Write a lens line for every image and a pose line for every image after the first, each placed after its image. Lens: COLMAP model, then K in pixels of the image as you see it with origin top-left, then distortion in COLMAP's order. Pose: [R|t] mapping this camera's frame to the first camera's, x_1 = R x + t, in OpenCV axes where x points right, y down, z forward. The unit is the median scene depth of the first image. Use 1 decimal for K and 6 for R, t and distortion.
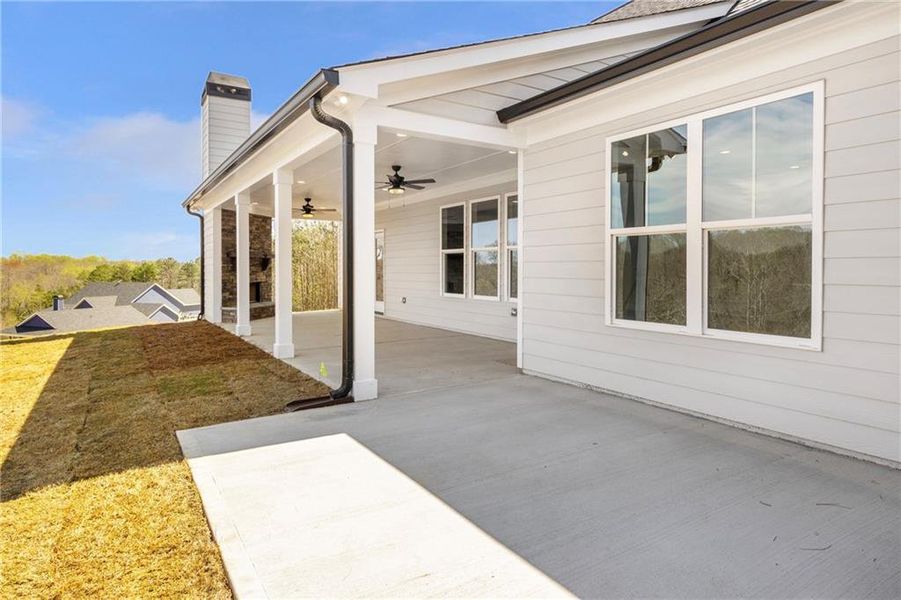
lens RADIAL K [[527.2, 0, 447.9], [0, 527.2, 272.3], [0, 0, 1]] dist [0.001357, 0.000188]
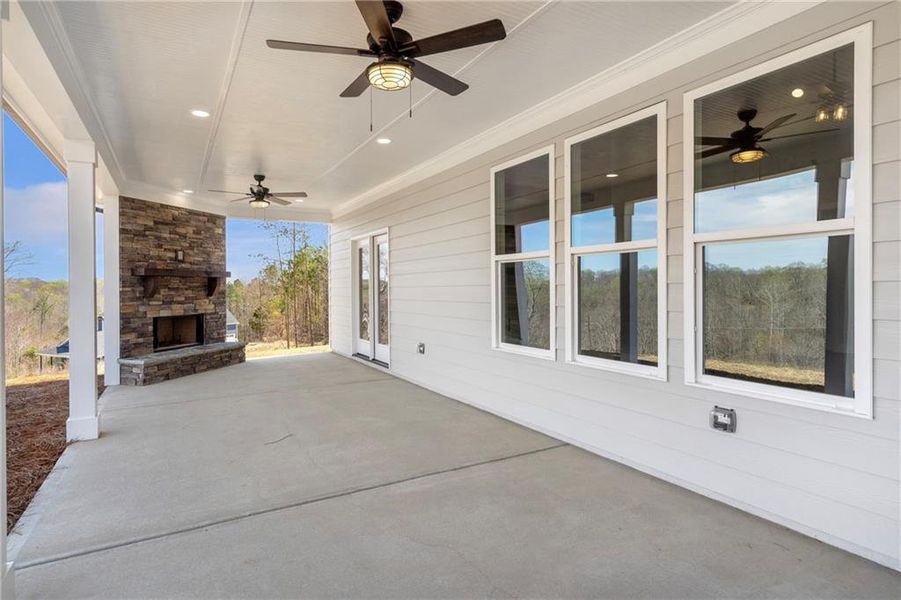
lens RADIAL K [[484.1, 0, 433.6], [0, 484.1, 286.1], [0, 0, 1]] dist [0.002795, 0.000347]
pose [[0.997609, -0.007917, -0.068649, -0.033232], [0.007154, 0.999910, -0.011351, -0.008222], [0.068732, 0.010833, 0.997576, 0.471706]]
